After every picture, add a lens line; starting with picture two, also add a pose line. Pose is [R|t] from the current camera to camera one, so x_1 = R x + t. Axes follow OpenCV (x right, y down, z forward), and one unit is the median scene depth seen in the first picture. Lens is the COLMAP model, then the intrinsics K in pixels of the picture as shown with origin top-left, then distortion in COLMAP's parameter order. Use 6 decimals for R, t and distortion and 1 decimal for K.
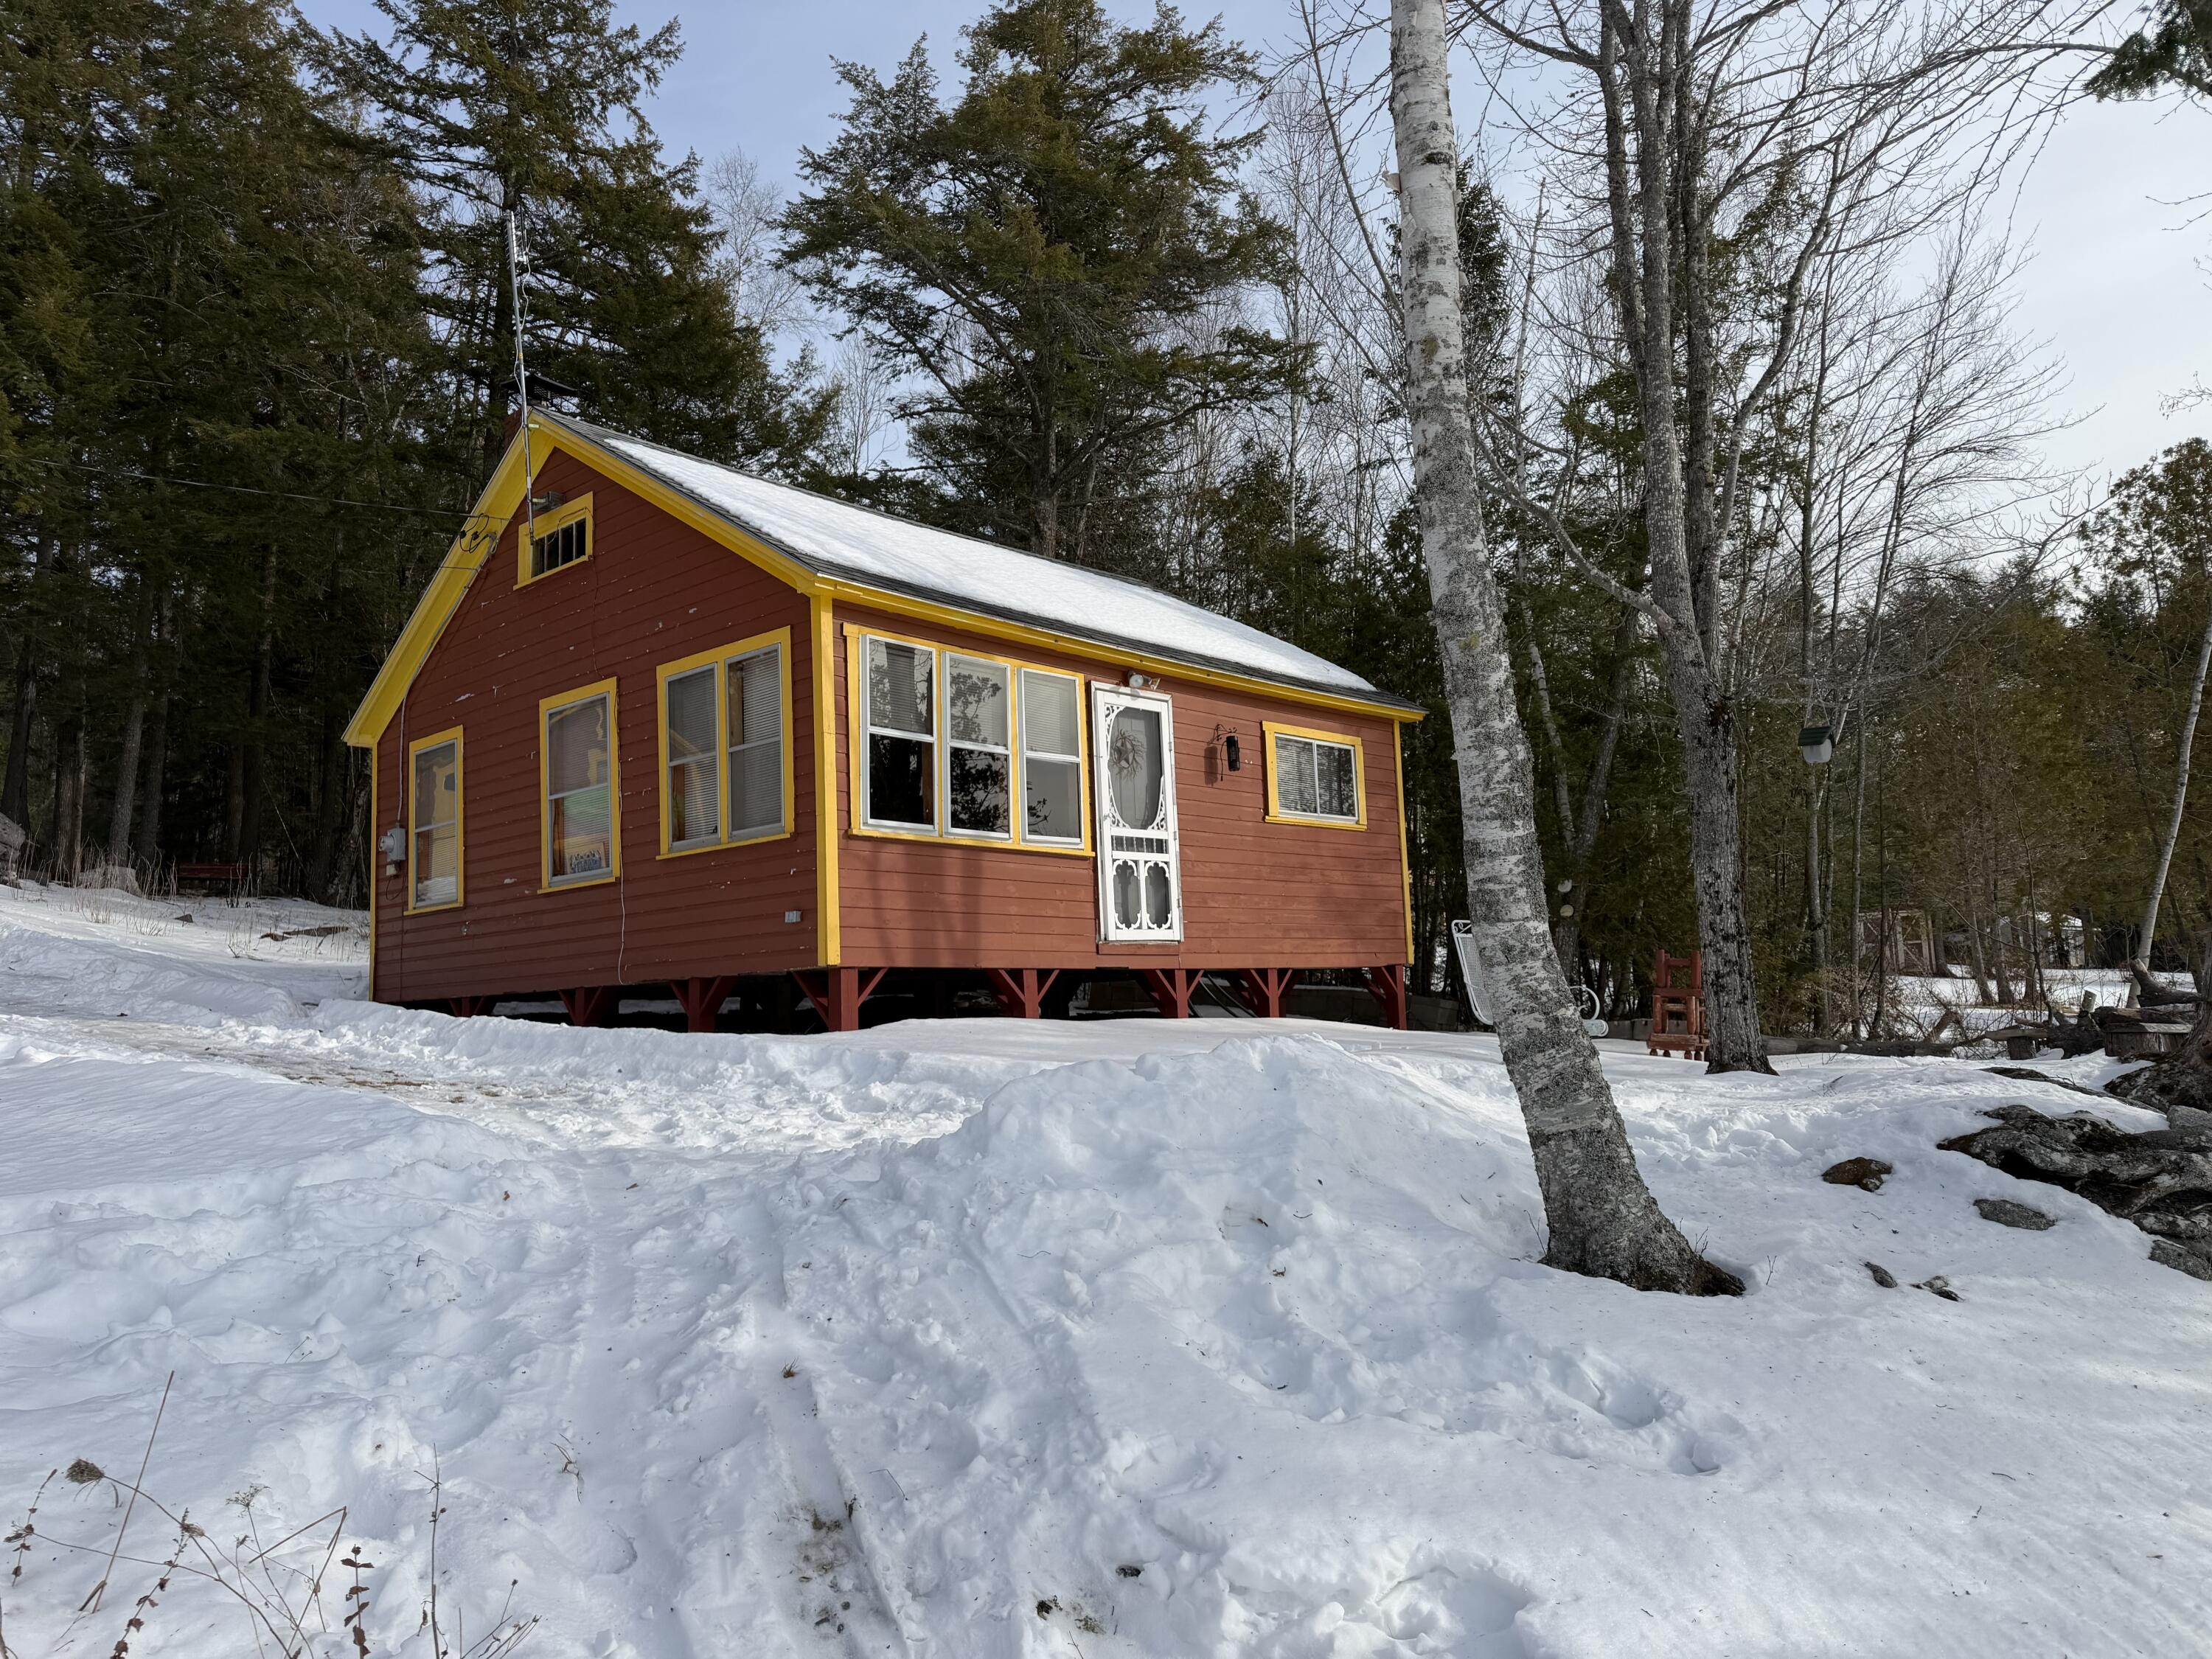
lens RADIAL K [[1553.8, 0, 1102.8], [0, 1553.8, 843.5], [0, 0, 1]] dist [0.063499, -0.078094]
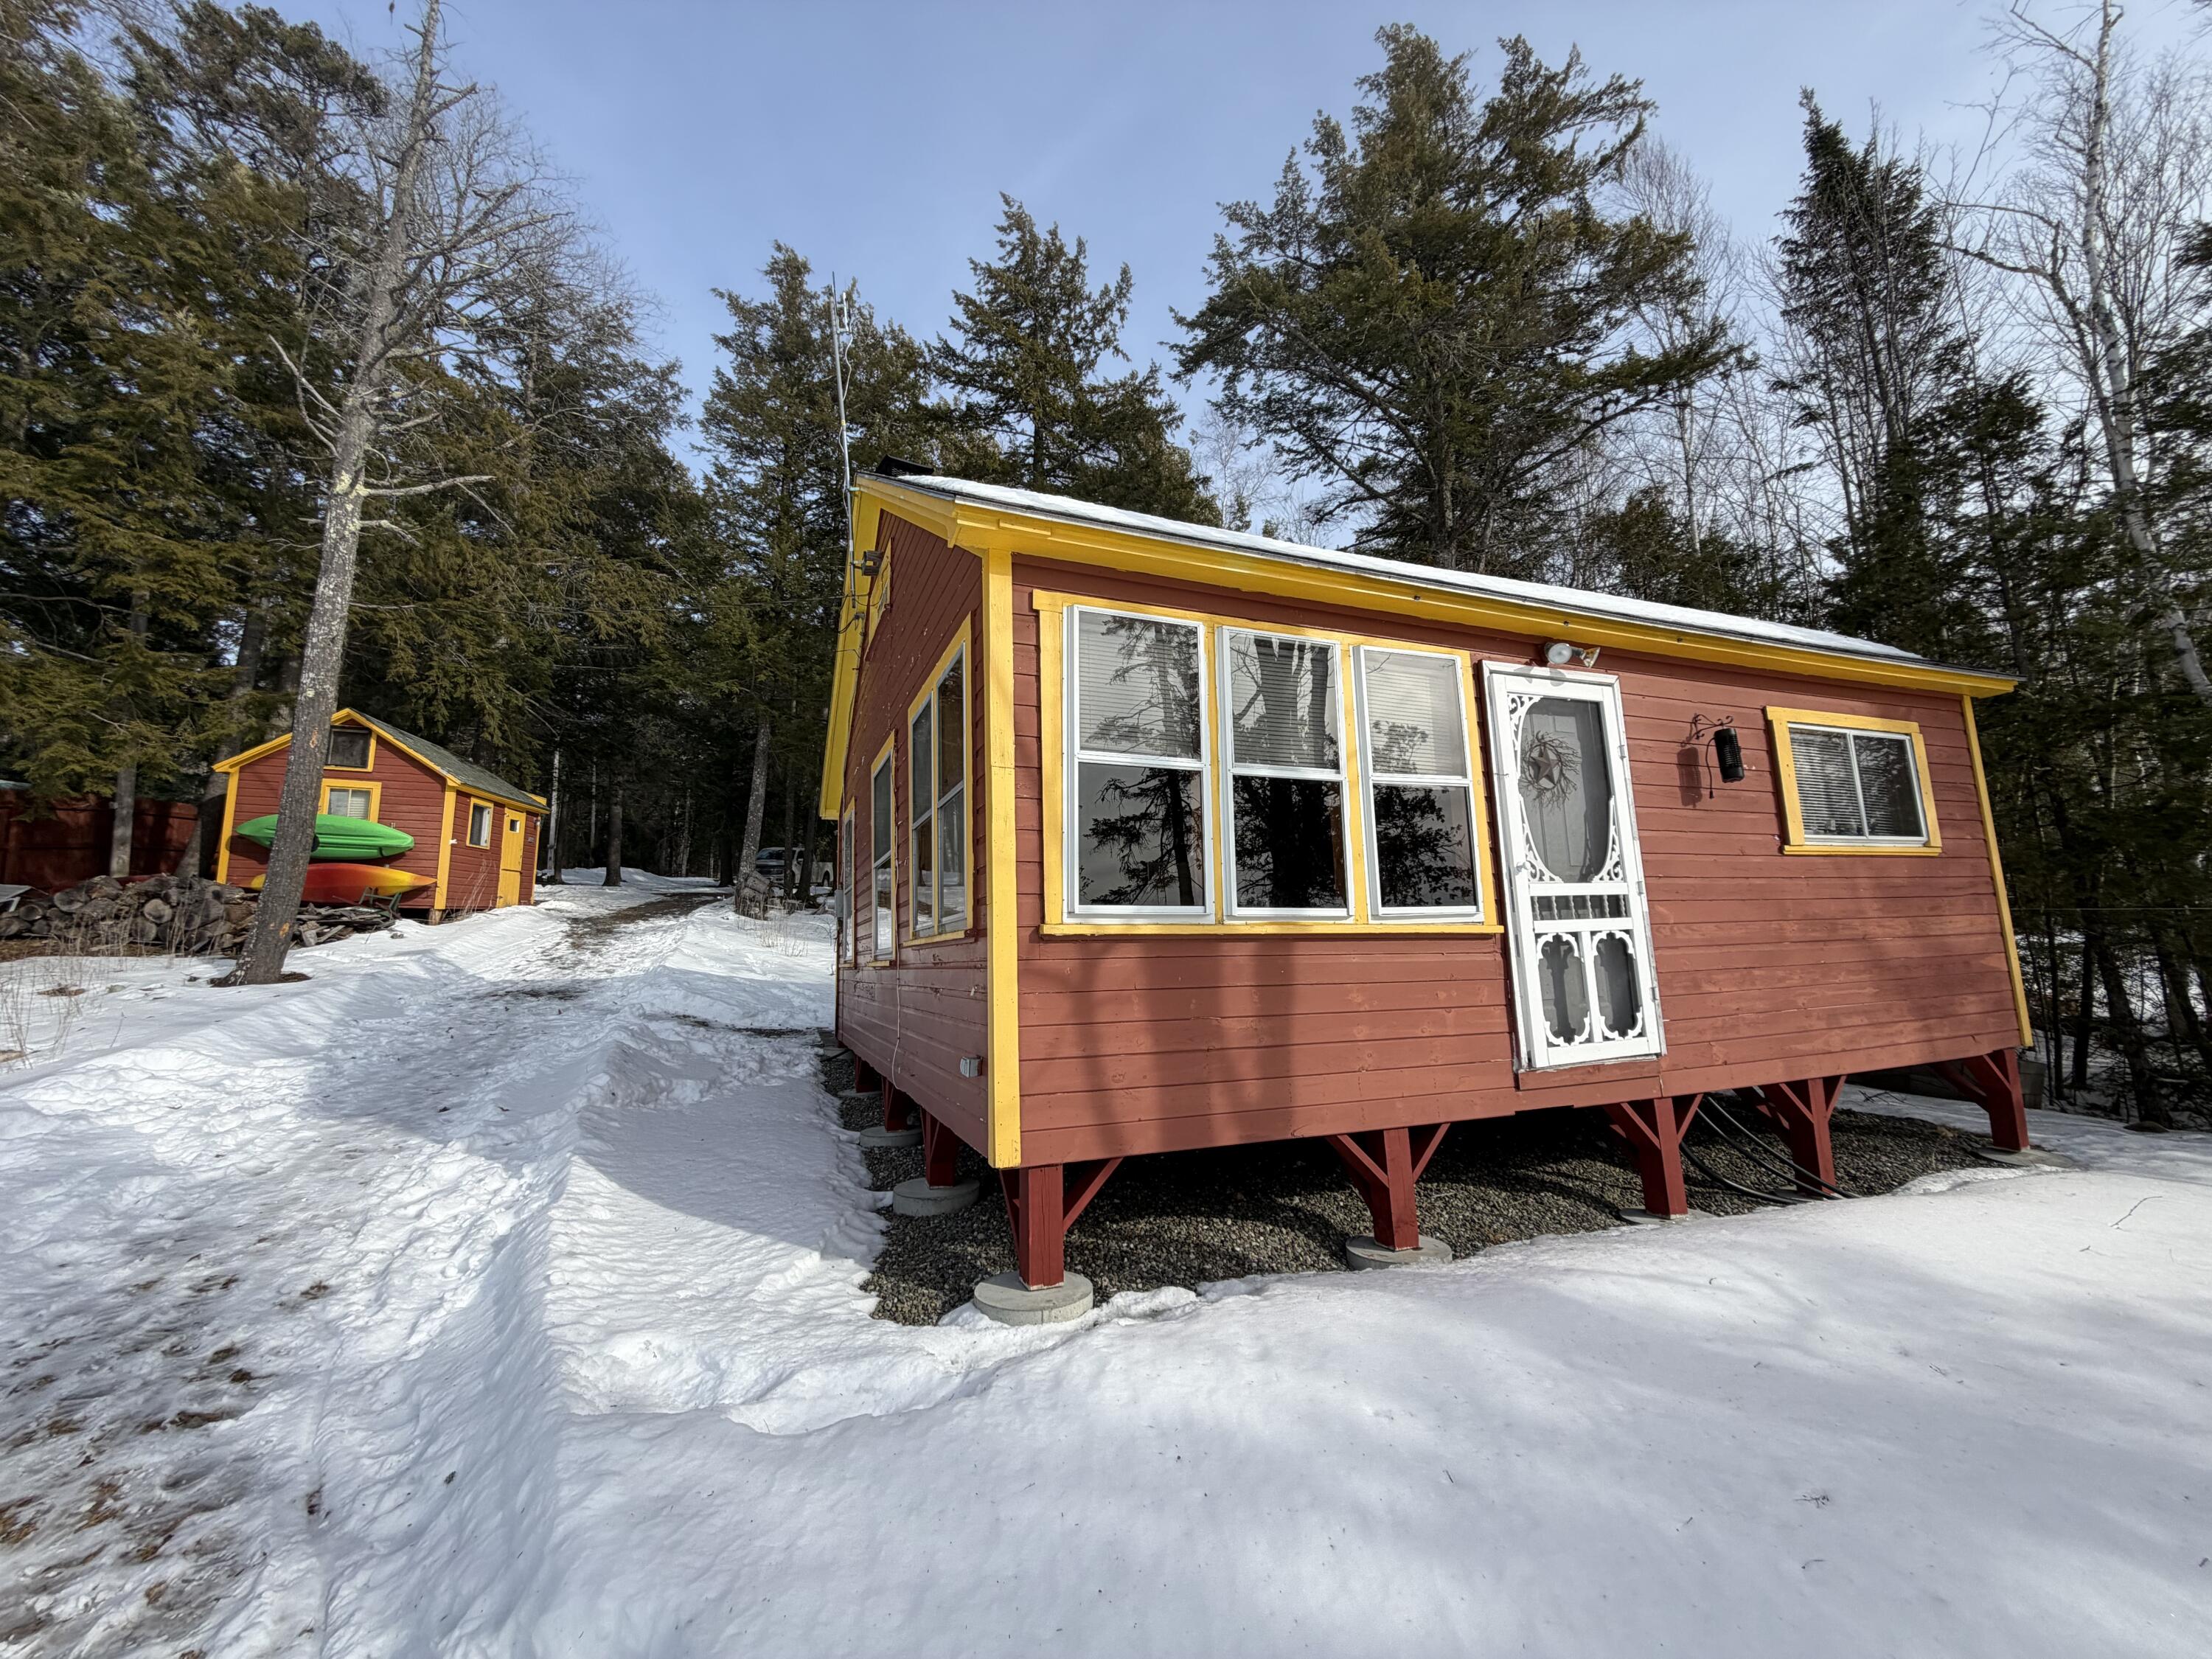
lens RADIAL K [[871.7, 0, 1078.5], [0, 871.7, 823.1], [0, 0, 1]] dist [-0.010925, 0.000233]
pose [[0.891286, -0.052325, -0.450412, 0.002174], [0.040791, 0.998545, -0.035283, -0.029559], [0.451603, 0.013074, 0.892123, 0.583911]]
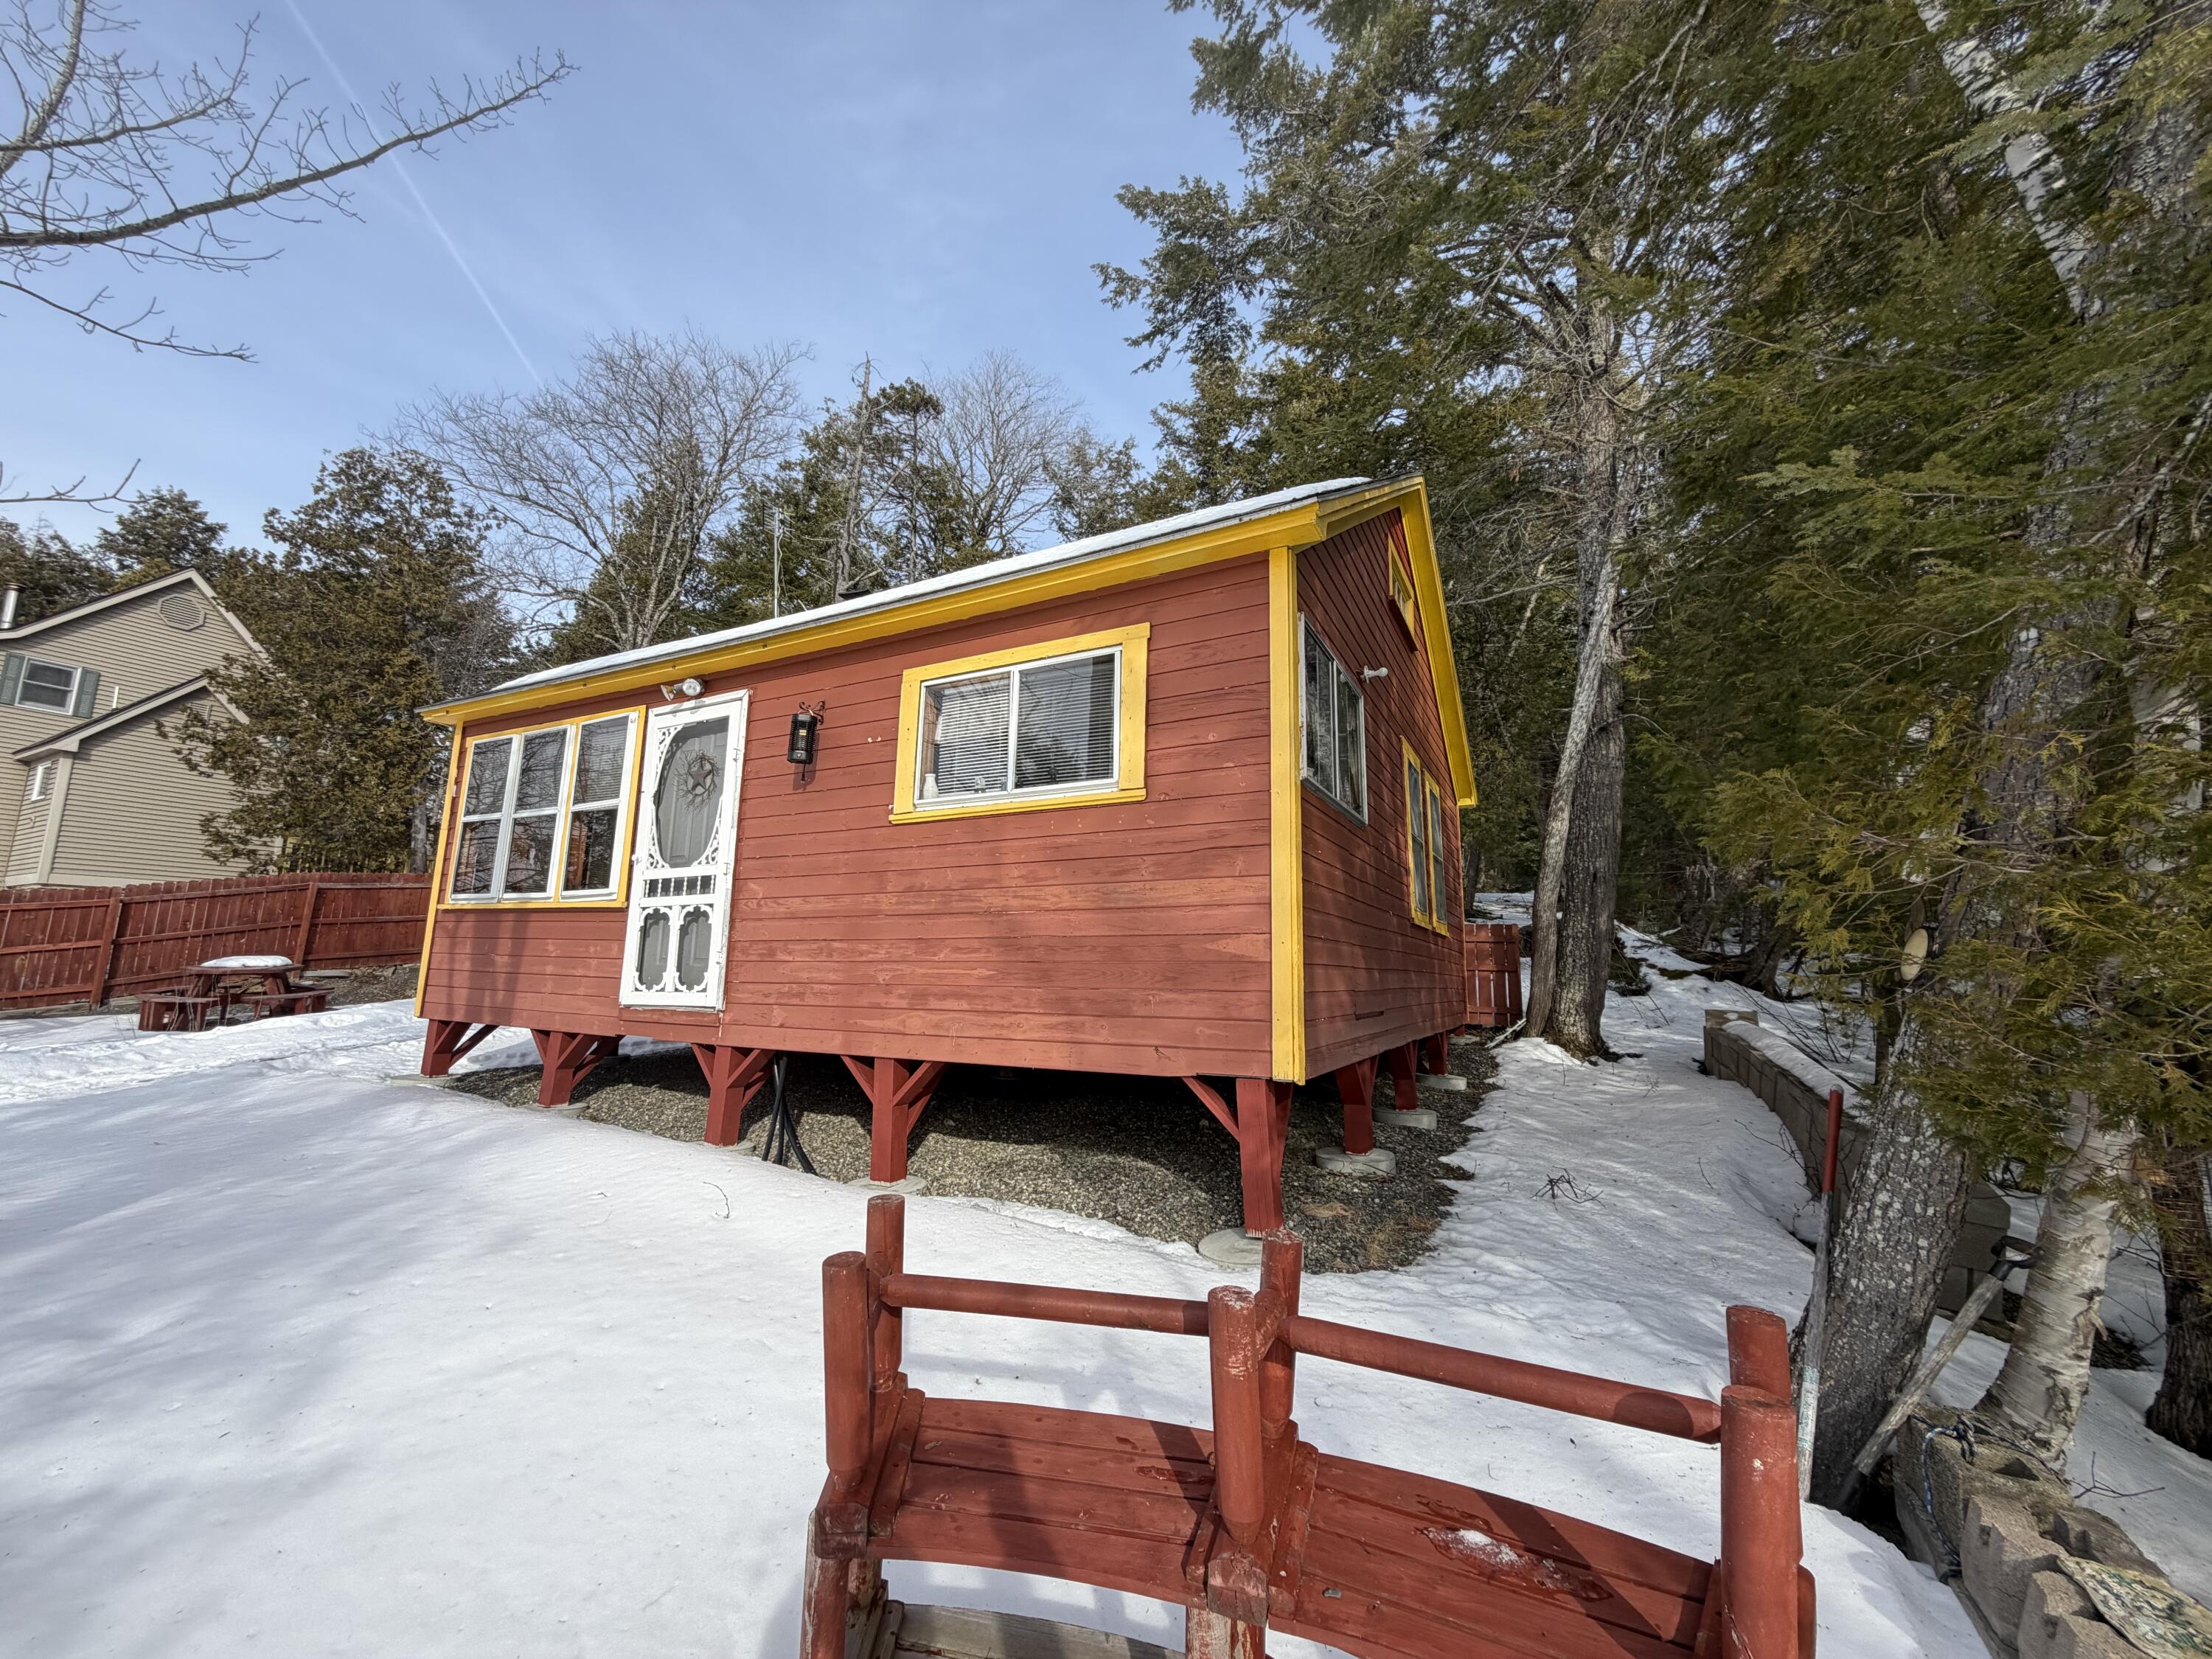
lens RADIAL K [[878.7, 0, 1105.2], [0, 878.7, 832.5], [0, 0, 1]] dist [0.000591, 0.000305]
pose [[0.250638, -0.116035, -0.961102, 0.527396], [0.076032, 0.992083, -0.099948, 0.035895], [0.965090, -0.048024, 0.257476, 1.095673]]
